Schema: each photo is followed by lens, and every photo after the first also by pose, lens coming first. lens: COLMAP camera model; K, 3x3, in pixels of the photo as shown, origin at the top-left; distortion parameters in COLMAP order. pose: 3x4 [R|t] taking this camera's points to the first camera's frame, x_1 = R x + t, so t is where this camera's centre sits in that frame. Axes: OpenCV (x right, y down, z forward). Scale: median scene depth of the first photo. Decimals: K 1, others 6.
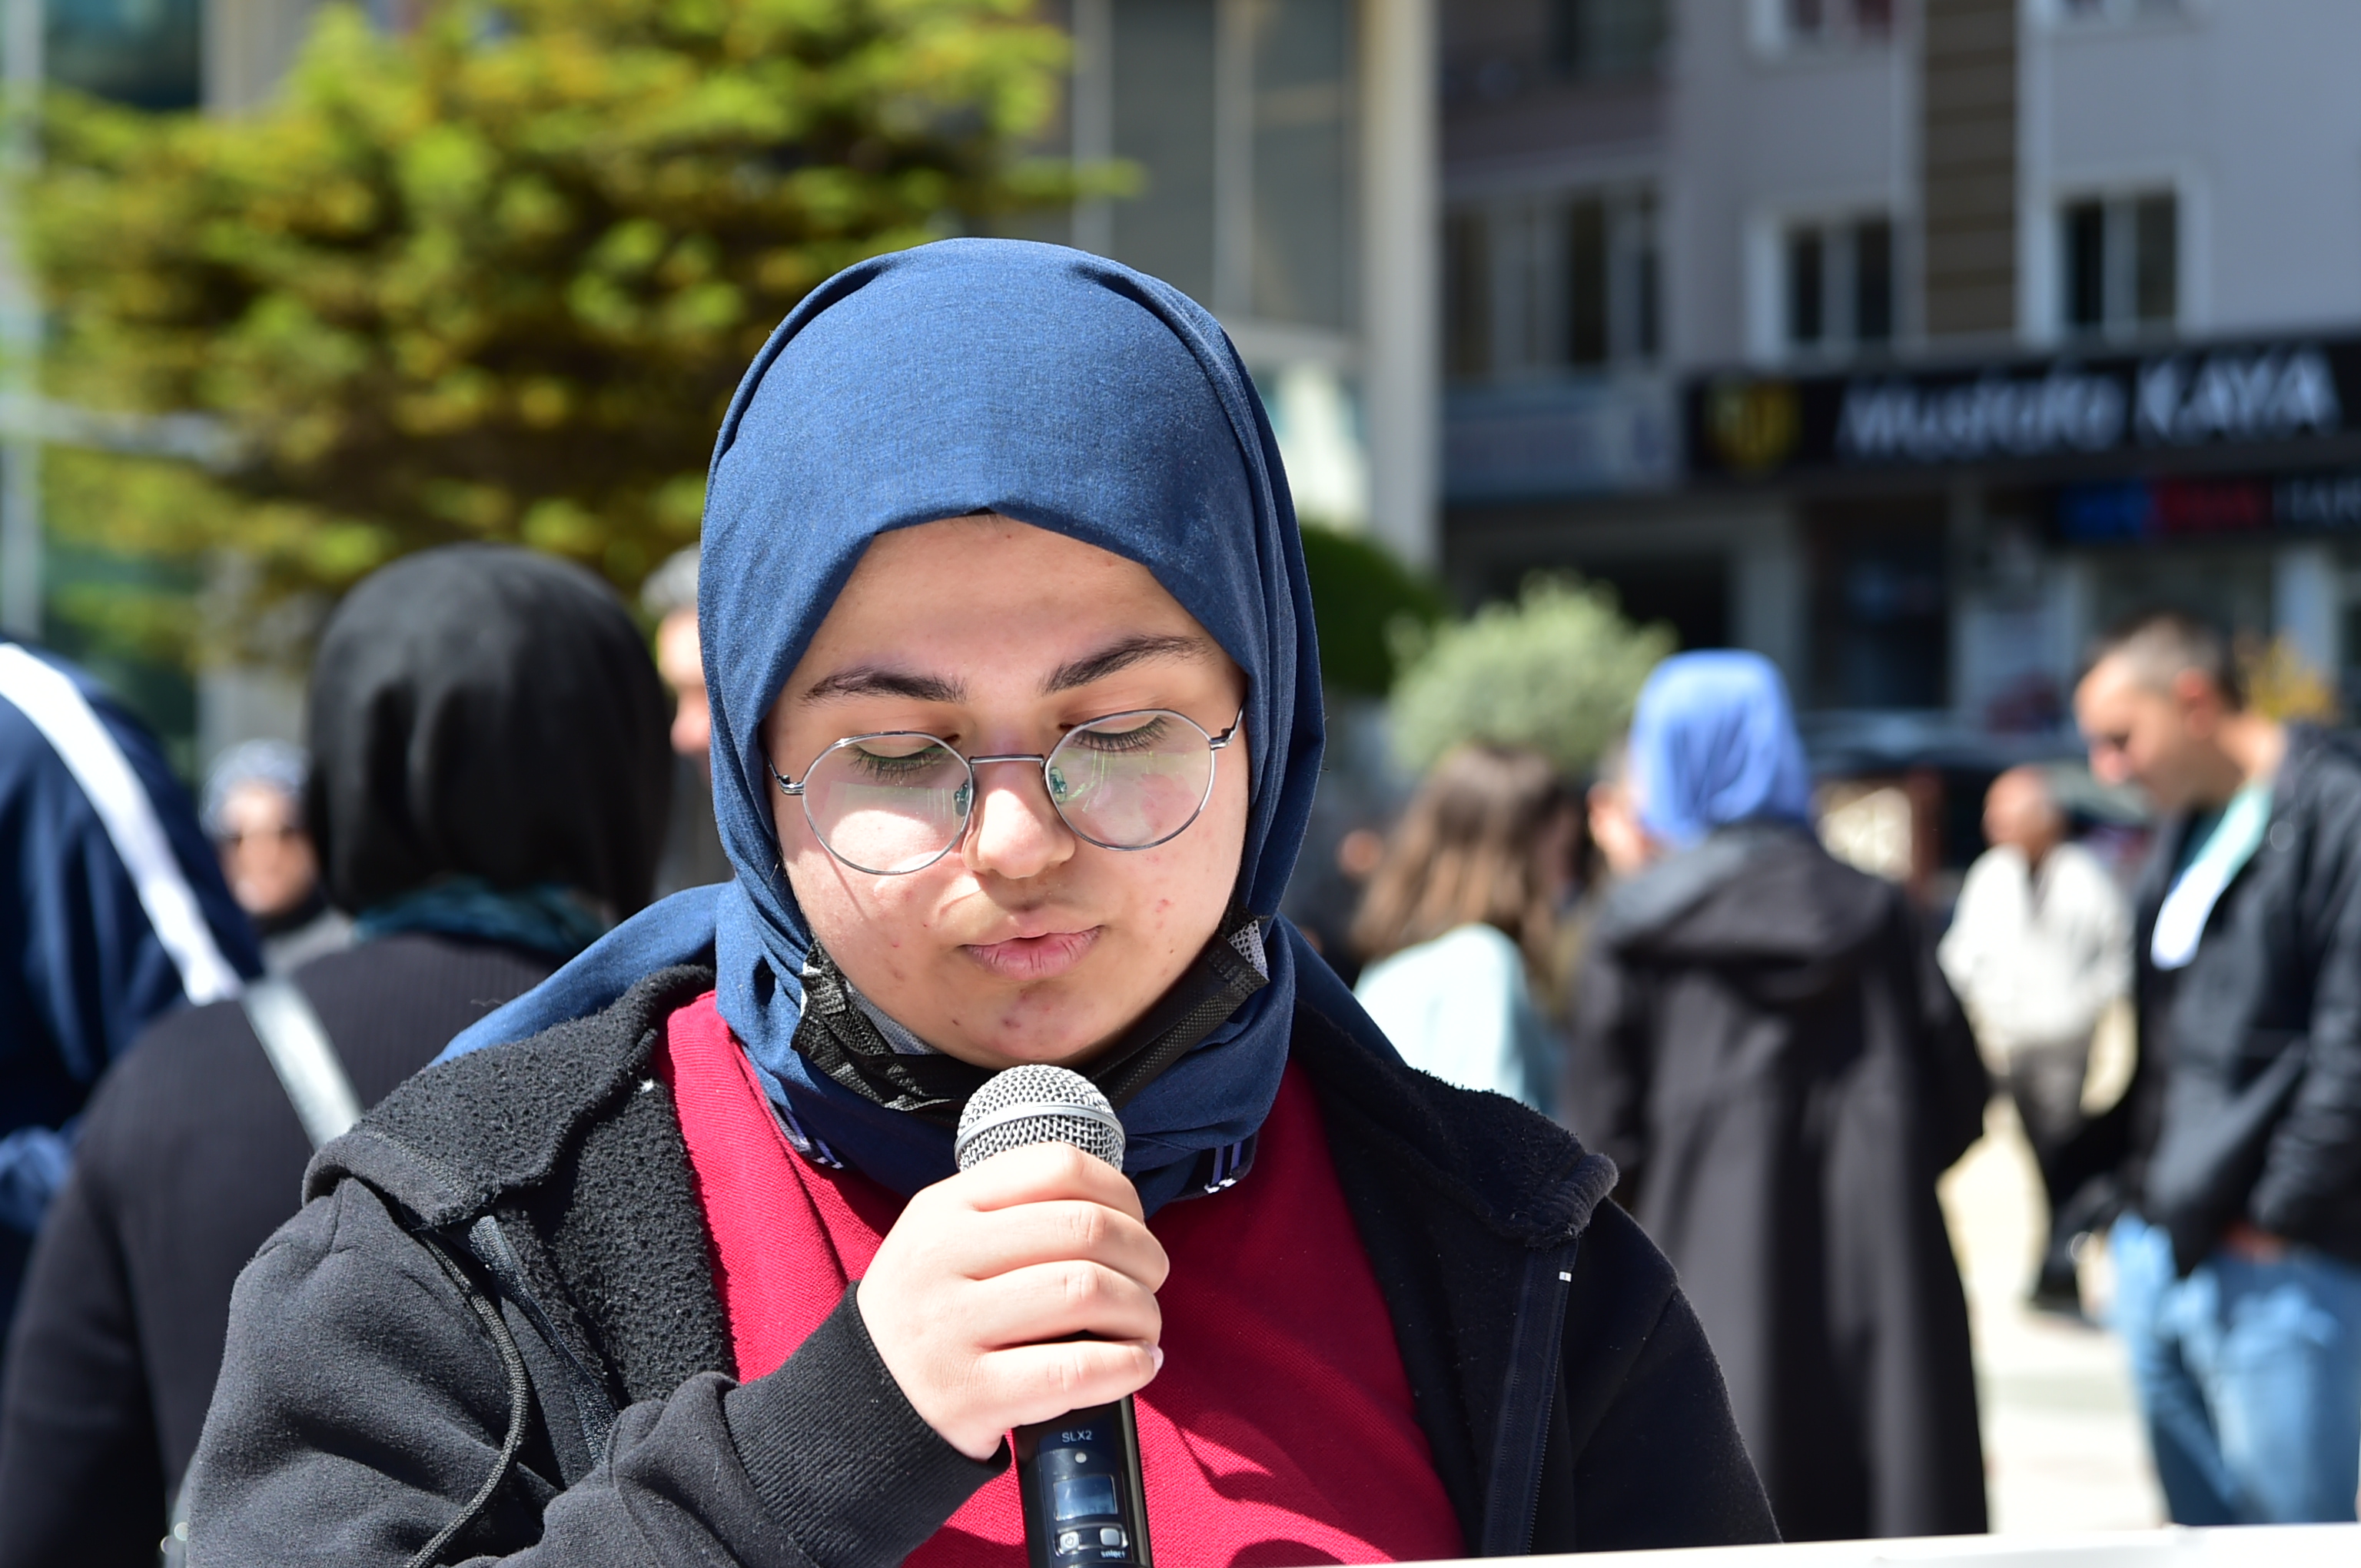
lens RADIAL K [[6244.8, 0, 1180.5], [0, 6244.8, 784.0], [0, 0, 1]] dist [0.054345, 1.065577]
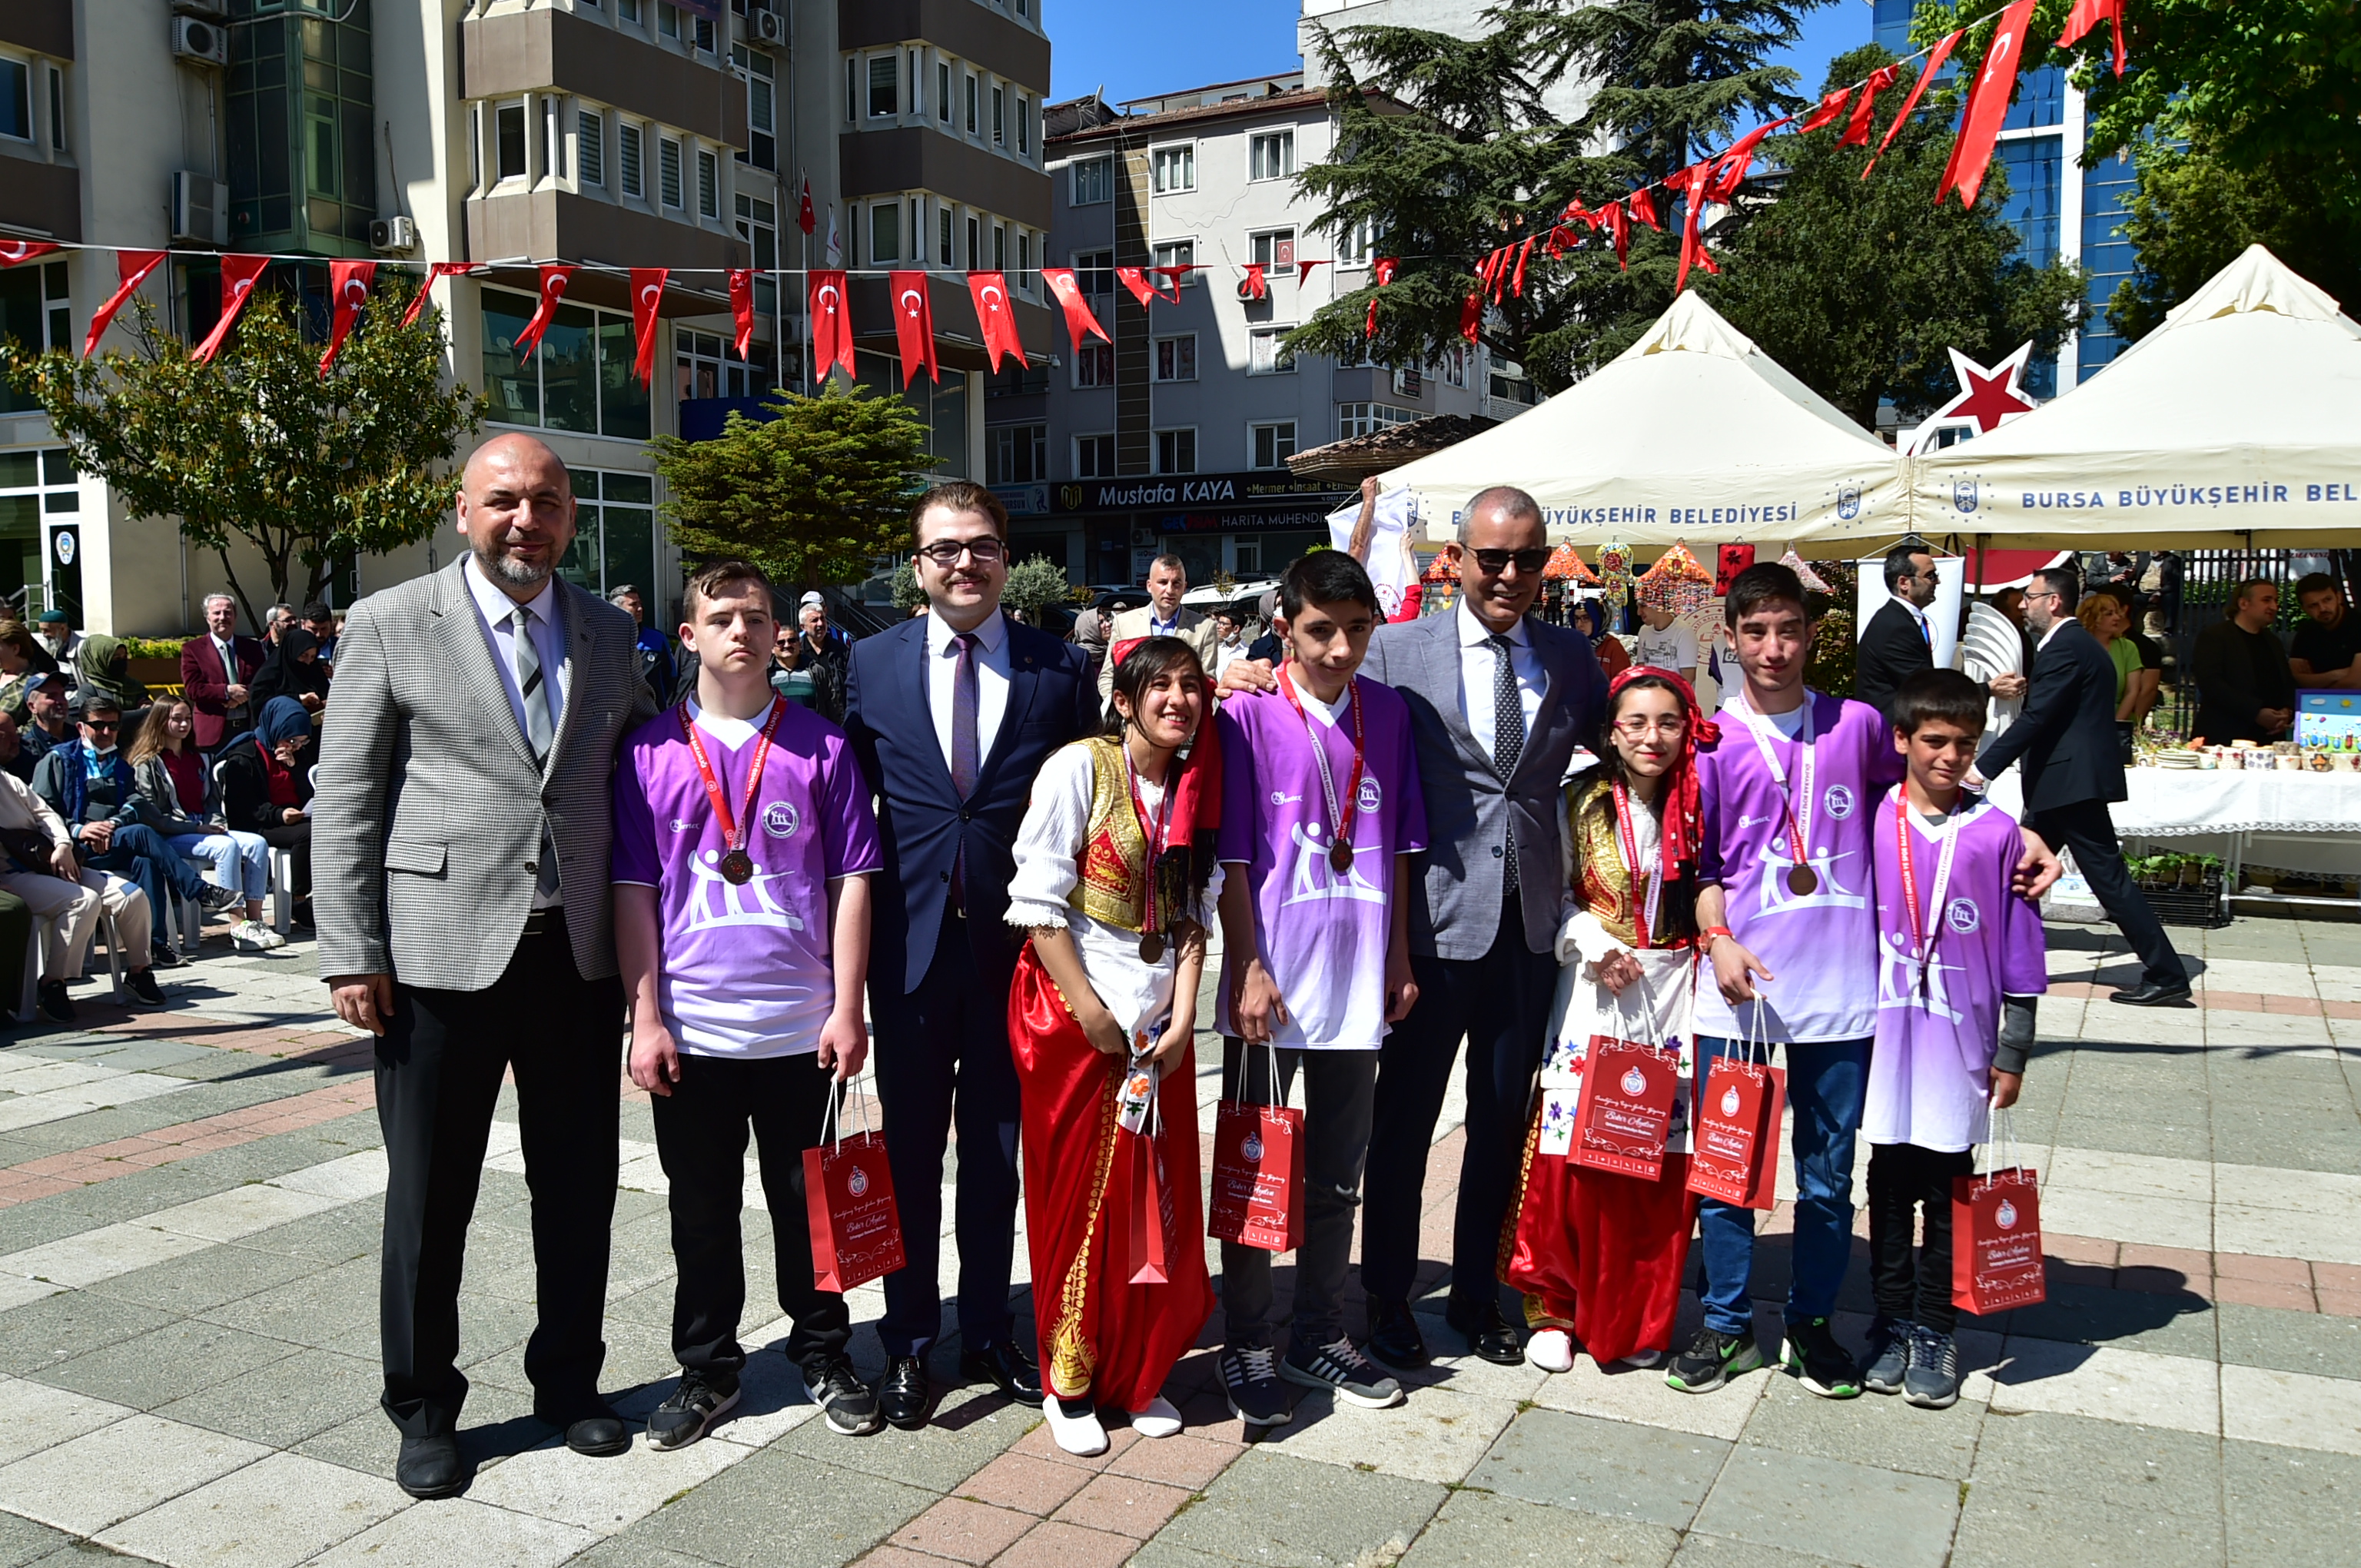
lens RADIAL K [[1931.5, 0, 1180.5], [0, 1931.5, 784.0], [0, 0, 1]] dist [-0.015268, -0.011351]
pose [[0.988355, -0.020065, 0.150837, -0.051827], [0.005694, 0.995450, 0.095111, -0.005036], [-0.152059, -0.093144, 0.983973, -0.288814]]
